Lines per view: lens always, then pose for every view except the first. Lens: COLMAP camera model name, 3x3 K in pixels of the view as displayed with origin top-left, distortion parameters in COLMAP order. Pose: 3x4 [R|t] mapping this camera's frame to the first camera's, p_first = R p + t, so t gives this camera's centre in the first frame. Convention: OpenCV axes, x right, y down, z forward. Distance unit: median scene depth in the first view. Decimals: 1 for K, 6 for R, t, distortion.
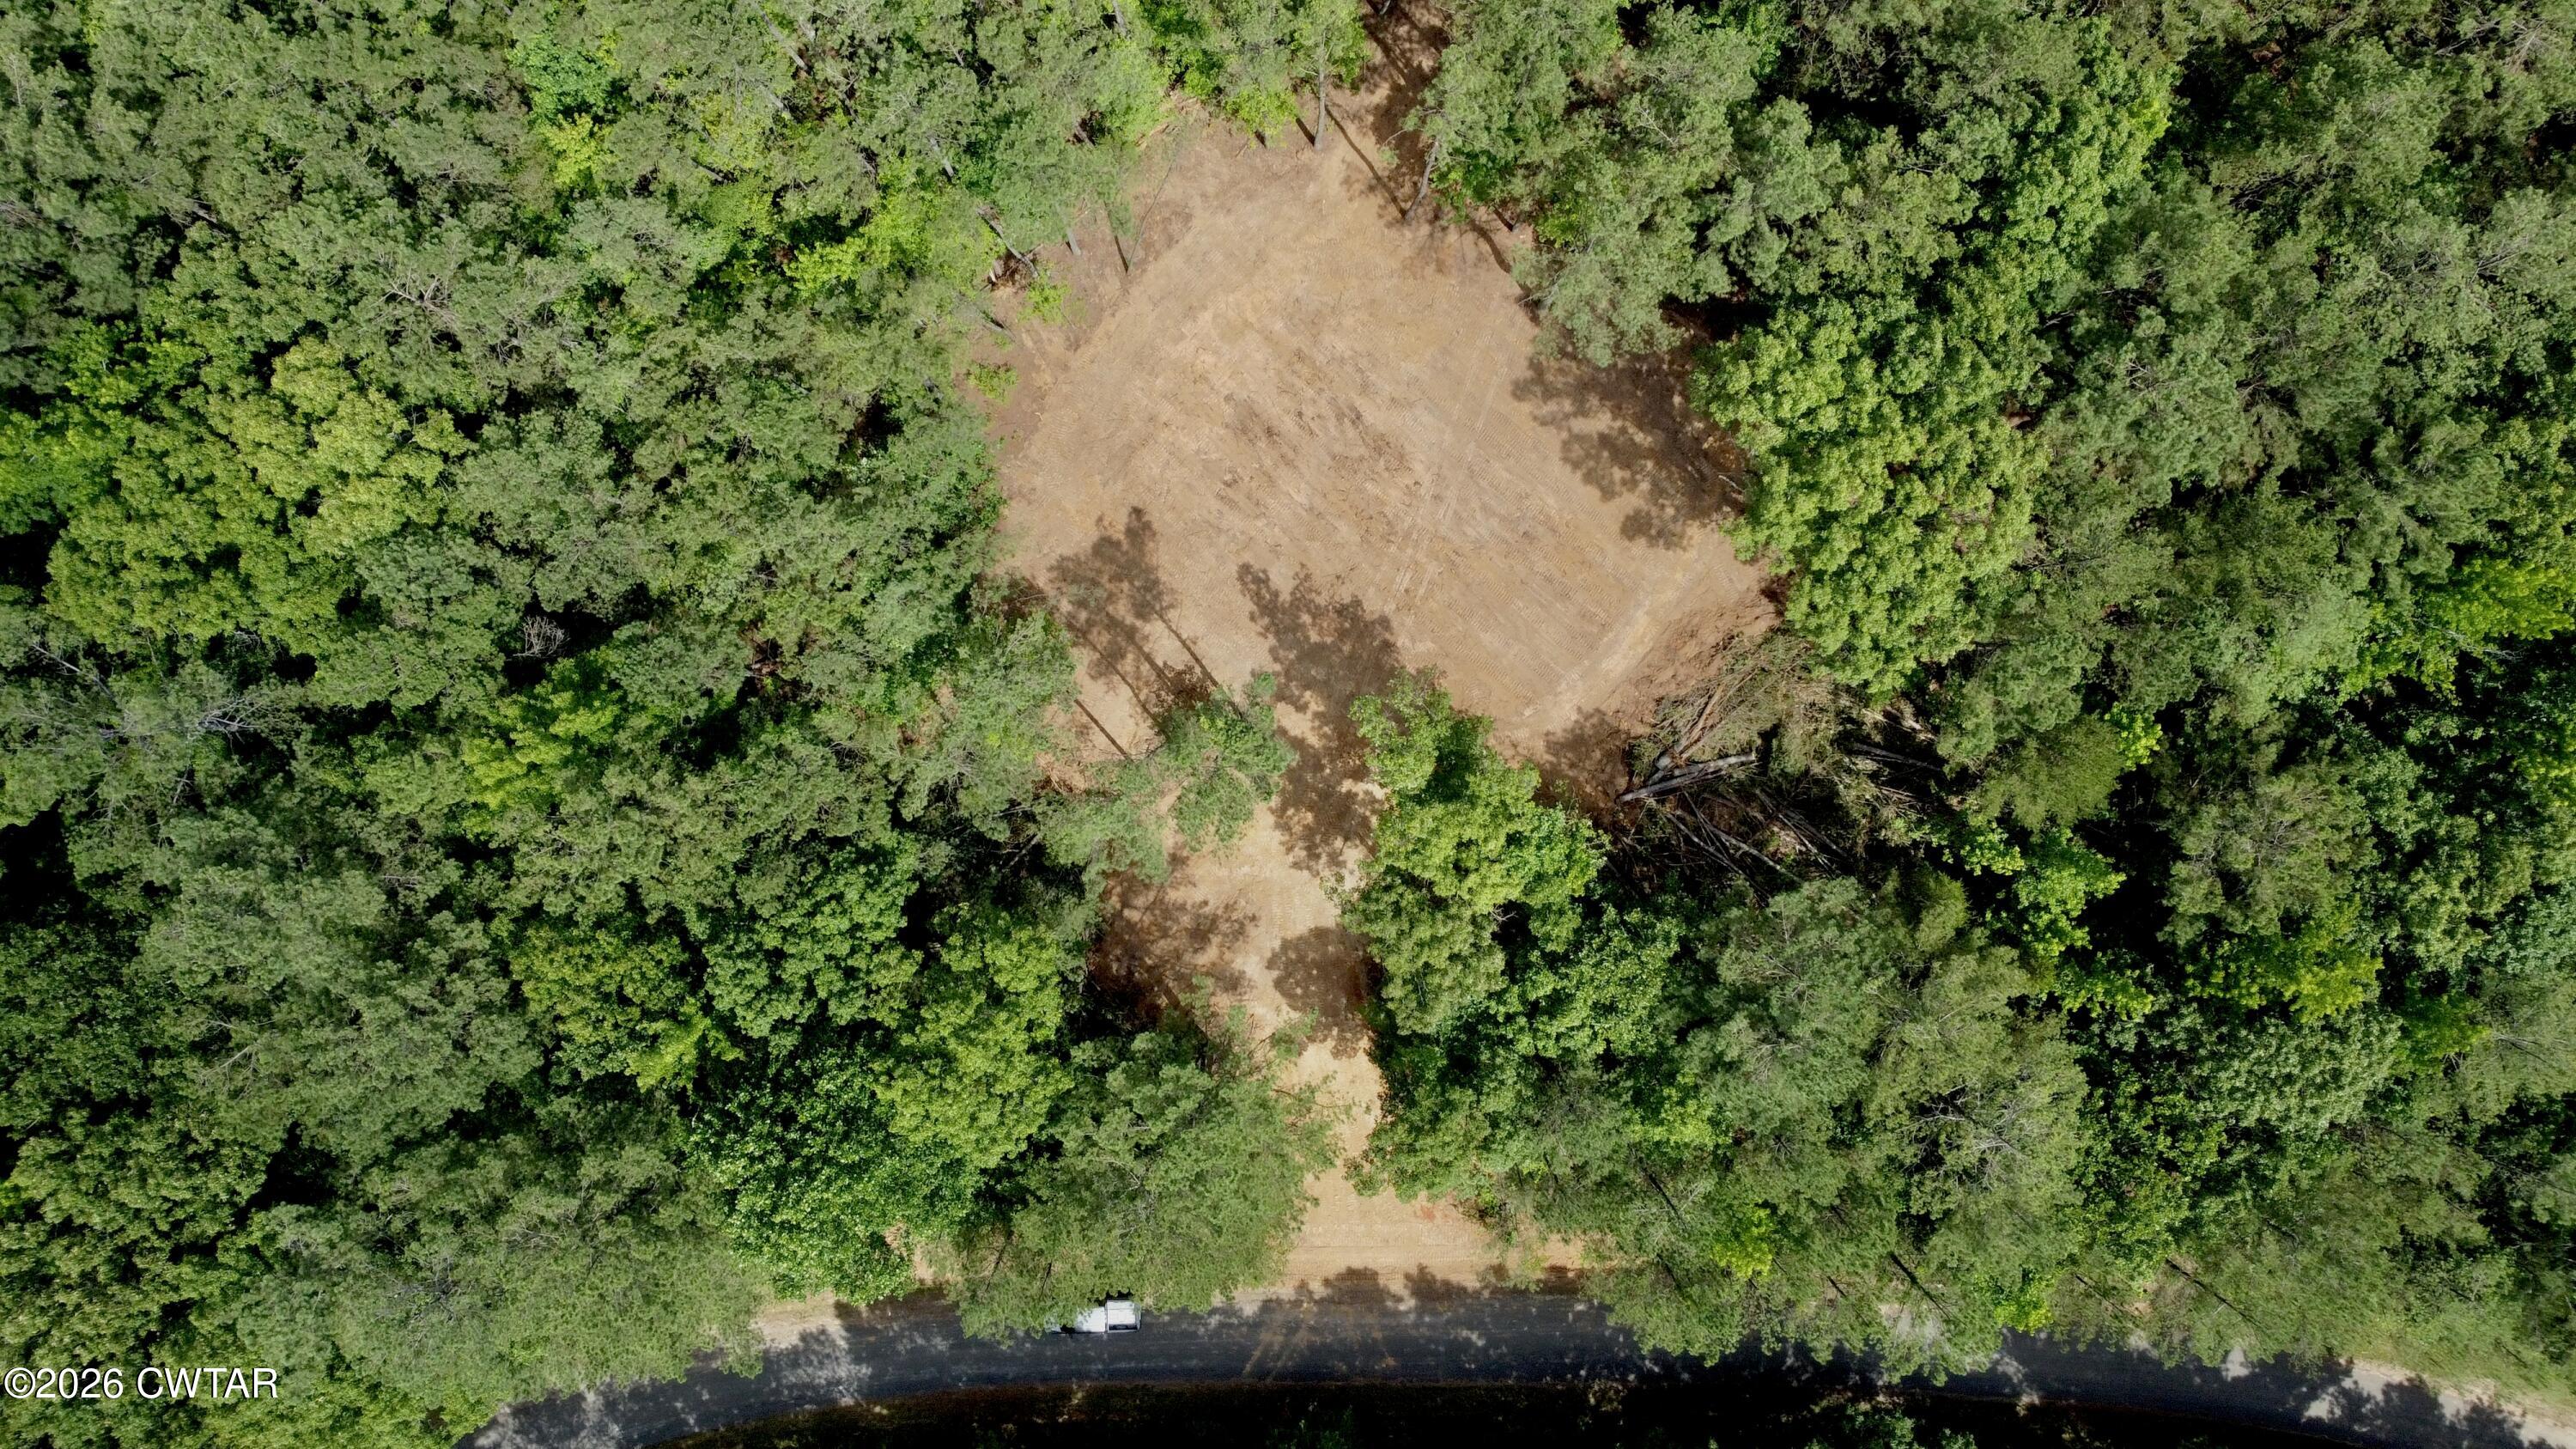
lens RADIAL K [[1940.4, 0, 1282.2], [0, 1940.4, 723.6], [0, 0, 1]] dist [-0.001636, -0.004275]
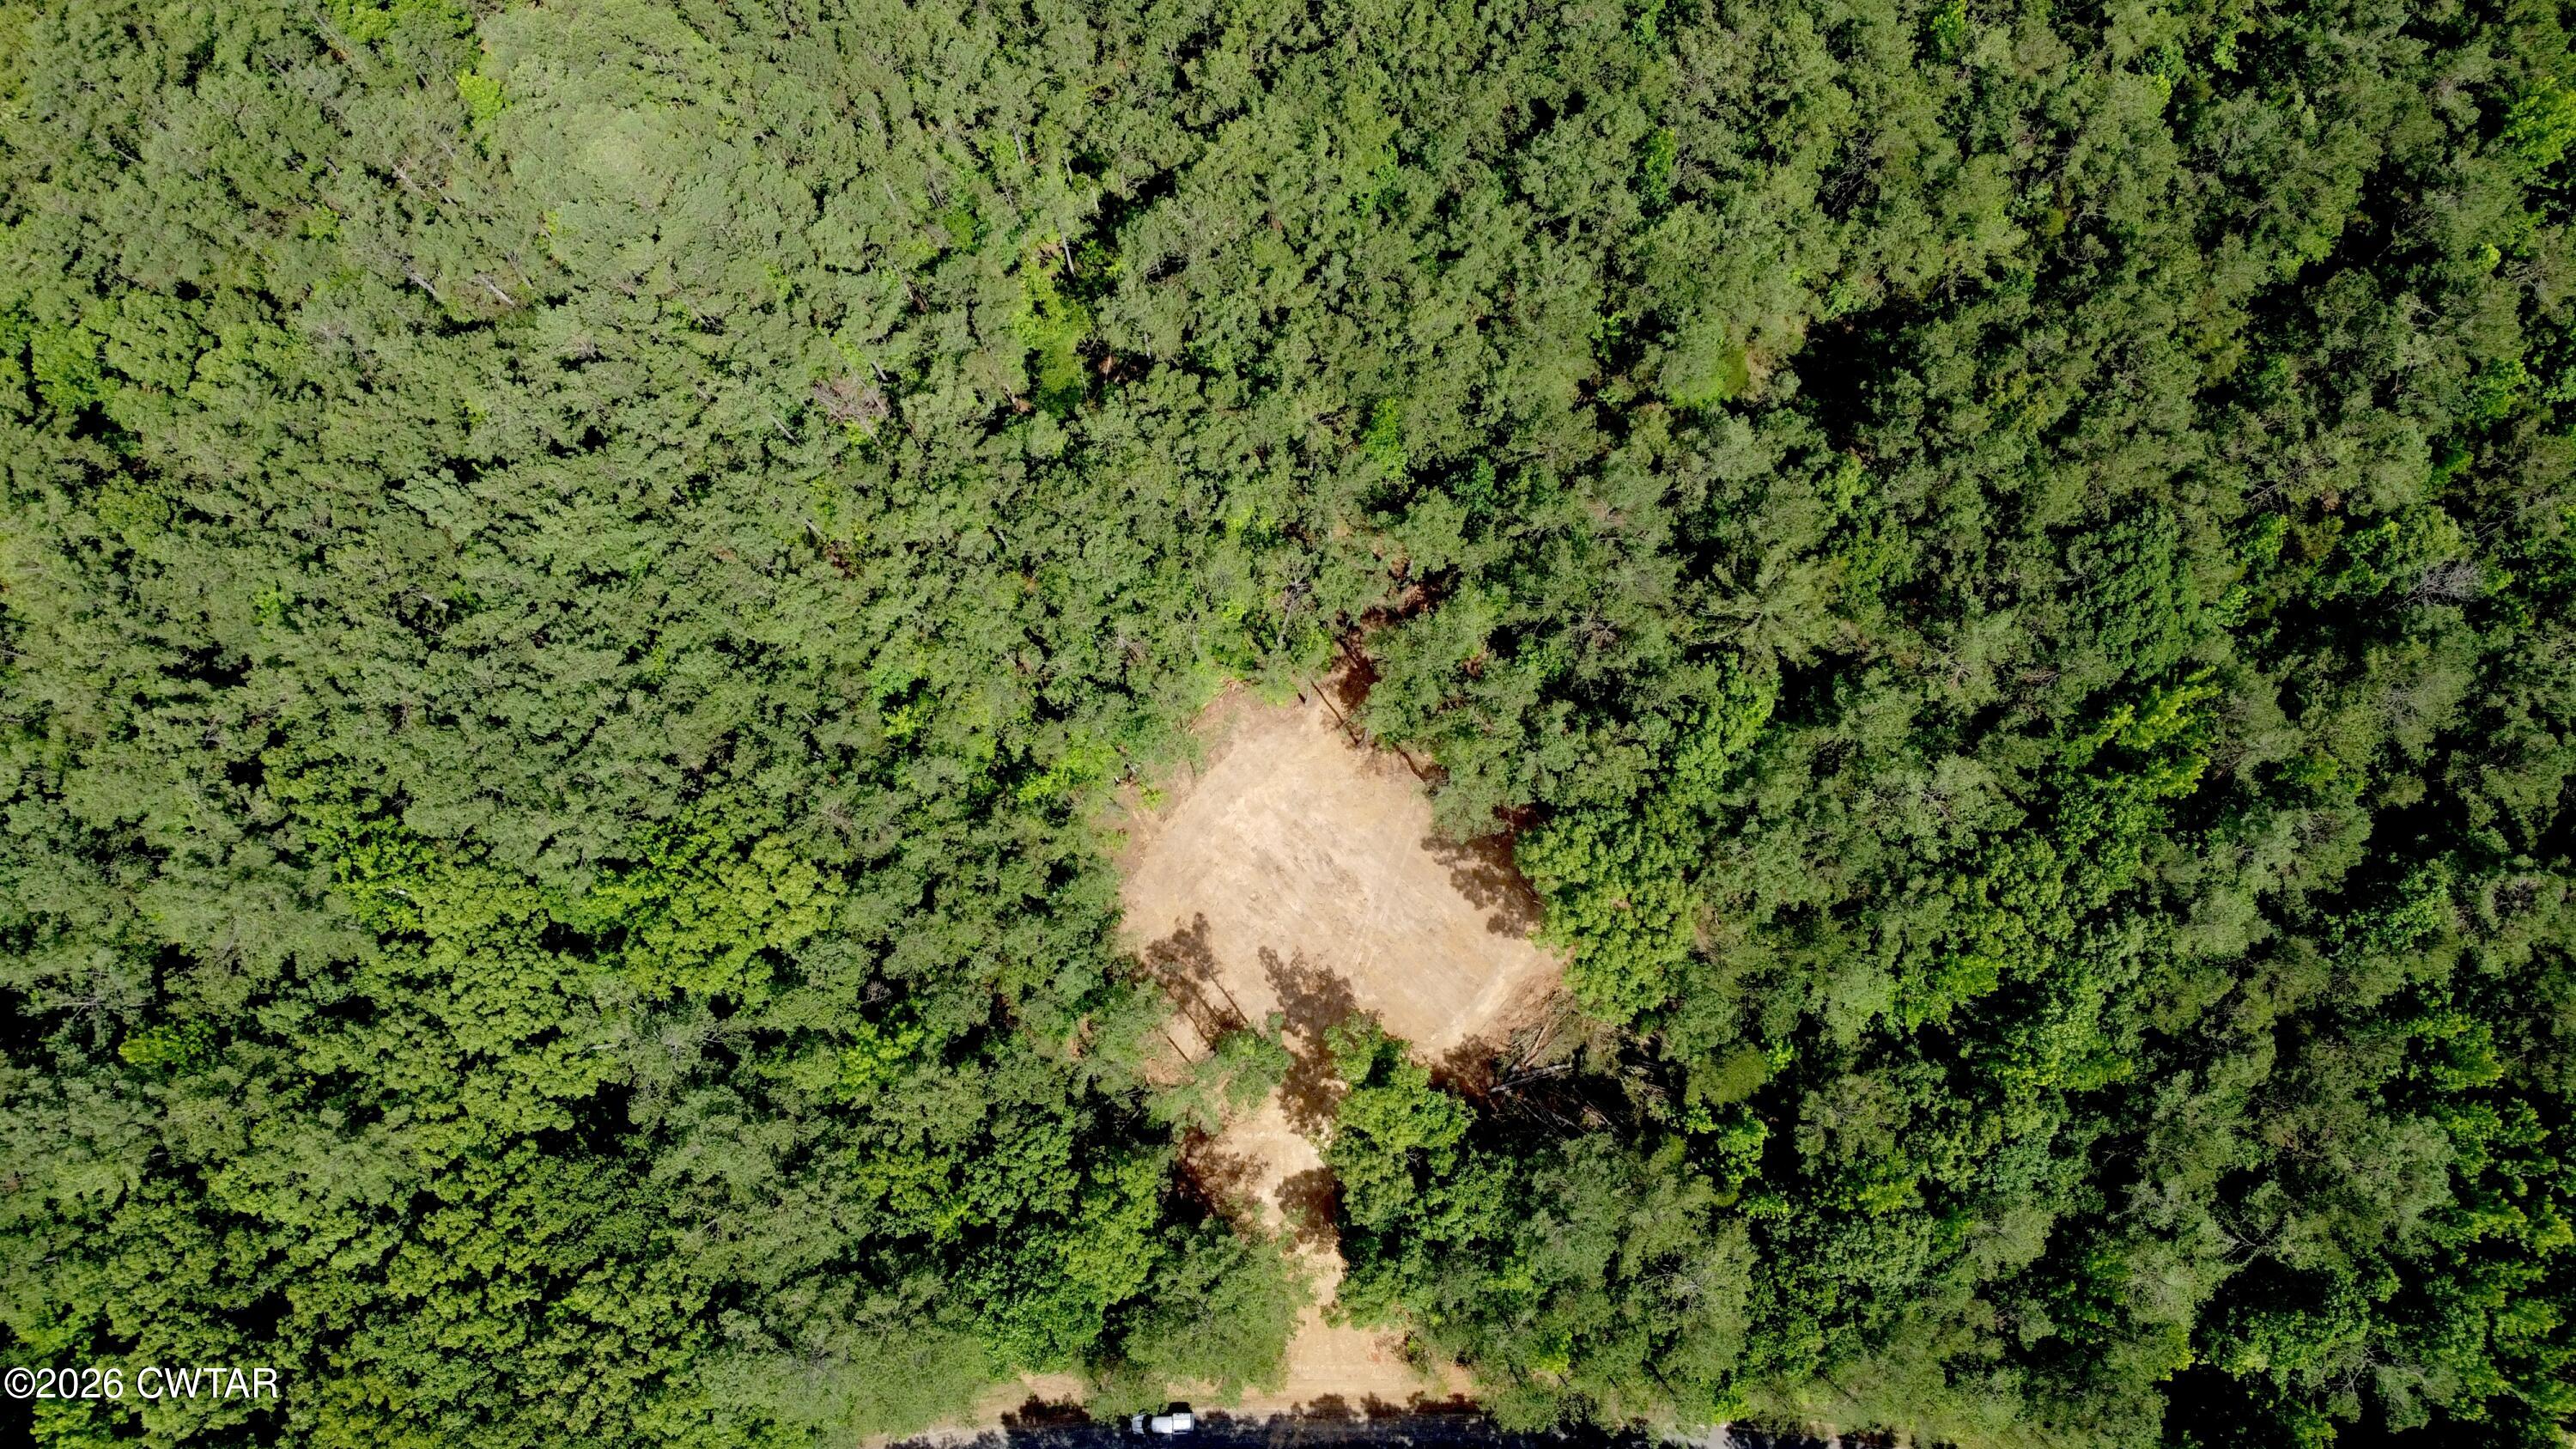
lens RADIAL K [[1940.4, 0, 1279.5], [0, 1940.4, 727.9], [0, 0, 1]] dist [-0.001636, -0.004275]
pose [[0.999993, 0.003360, -0.001912, -0.002621], [-0.003634, 0.985700, -0.168468, 0.015934], [0.001319, 0.168473, 0.985705, -0.808020]]
